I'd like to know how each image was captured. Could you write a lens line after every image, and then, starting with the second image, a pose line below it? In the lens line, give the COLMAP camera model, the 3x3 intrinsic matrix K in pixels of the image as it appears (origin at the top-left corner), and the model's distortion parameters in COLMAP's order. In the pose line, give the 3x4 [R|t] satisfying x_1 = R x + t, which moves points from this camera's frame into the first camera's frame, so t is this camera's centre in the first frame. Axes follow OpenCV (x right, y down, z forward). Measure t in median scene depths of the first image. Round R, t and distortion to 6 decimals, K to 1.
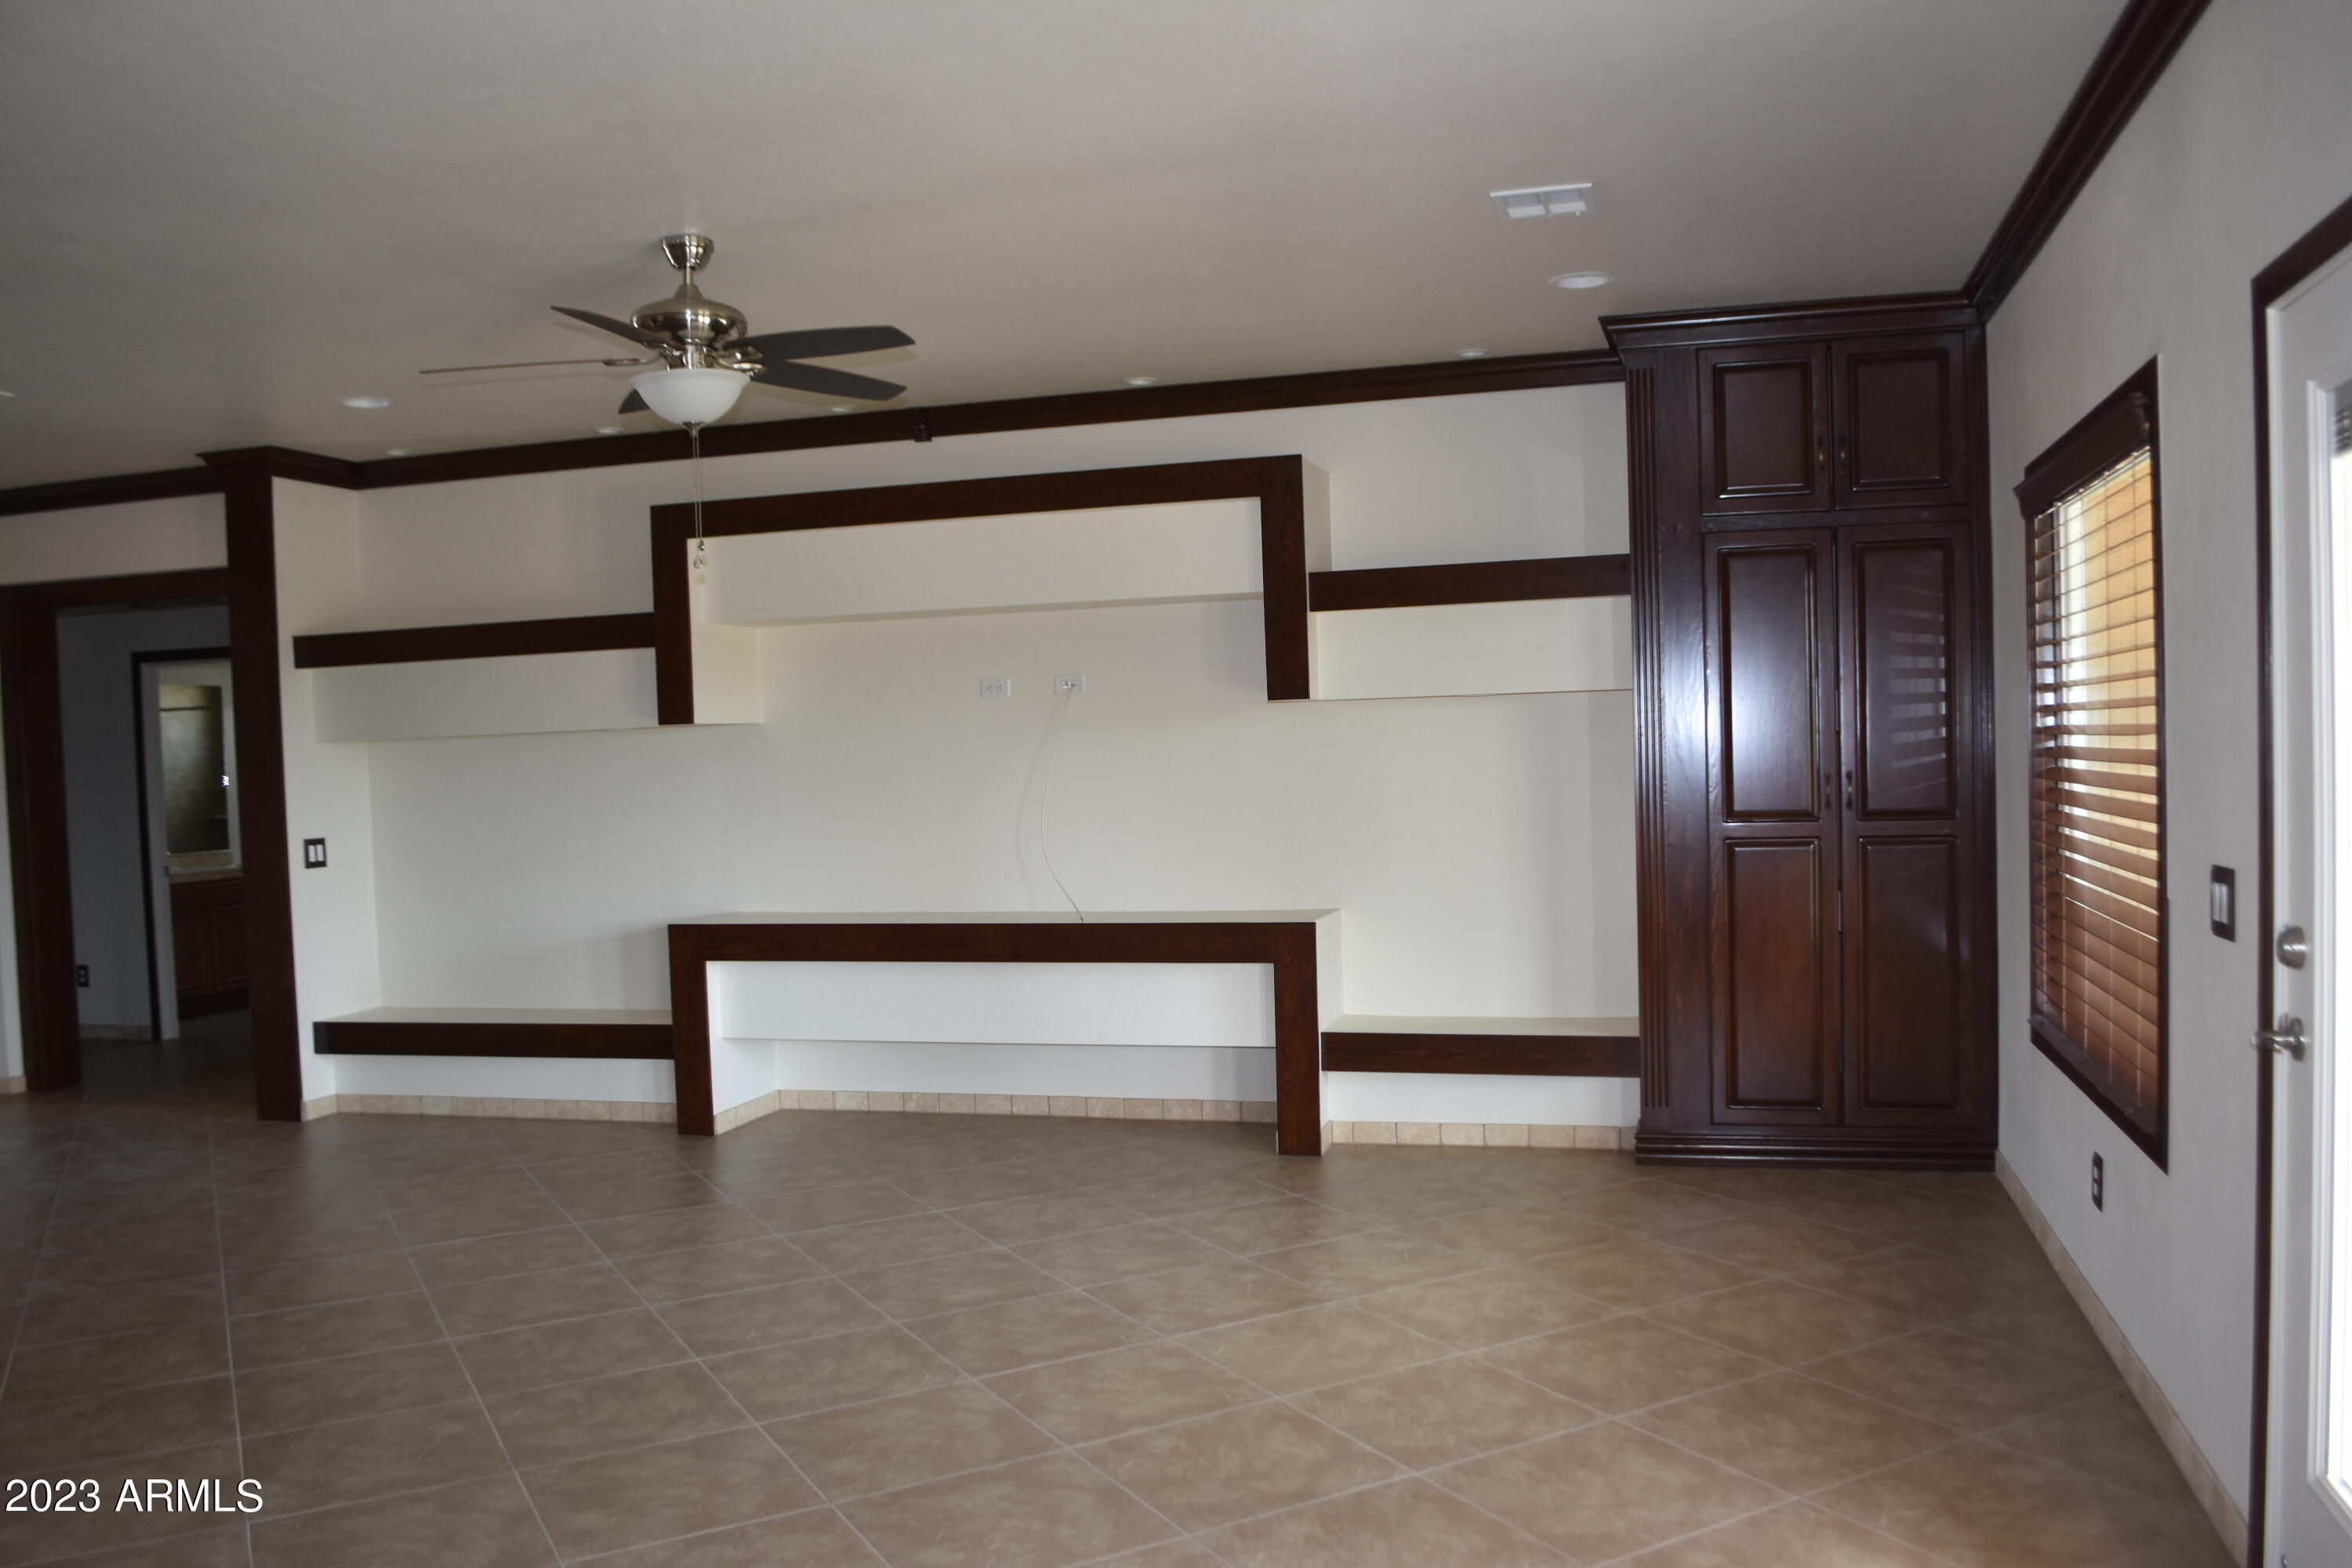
lens RADIAL K [[1853.3, 0, 1179.9], [0, 1853.3, 786.7], [0, 0, 1]] dist [-0.077388, 0.015698]
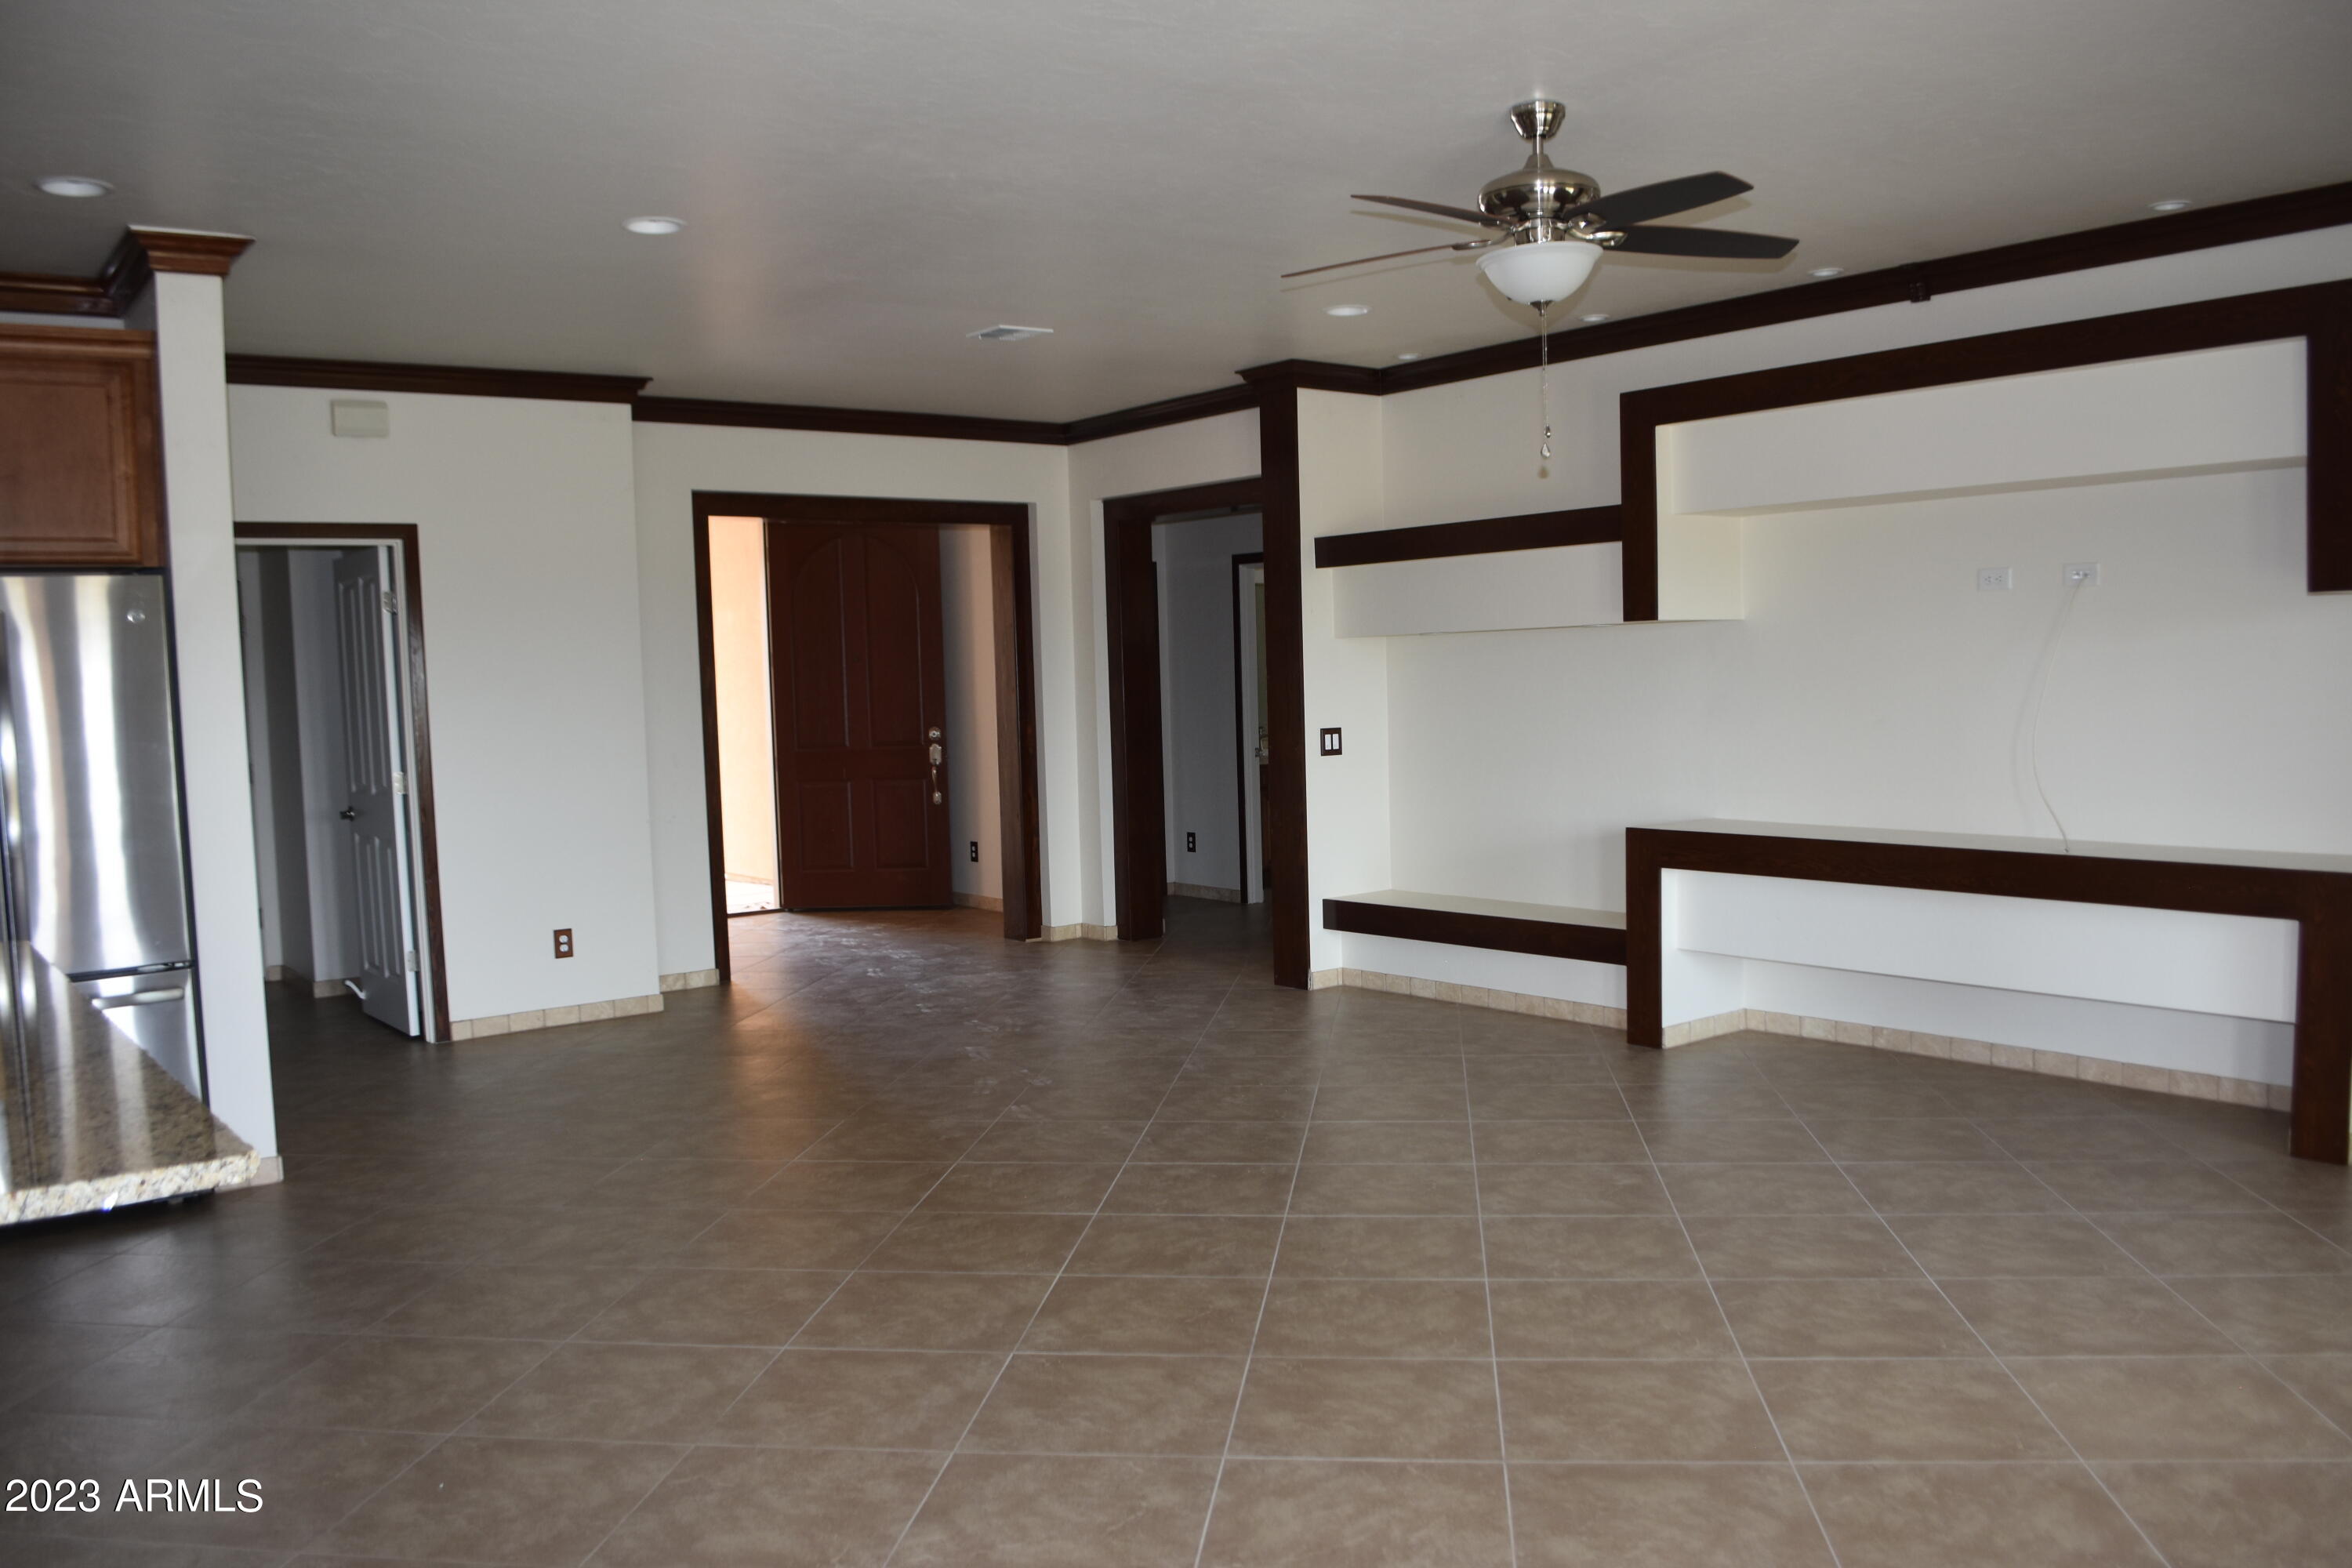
lens RADIAL K [[1853.3, 0, 1176.1], [0, 1853.3, 787.5], [0, 0, 1]] dist [-0.077388, 0.015698]
pose [[0.812222, 0.048084, -0.581364, 0.106640], [-0.014471, 0.997951, 0.062323, -0.003864], [0.583169, -0.042207, 0.811253, 0.084271]]
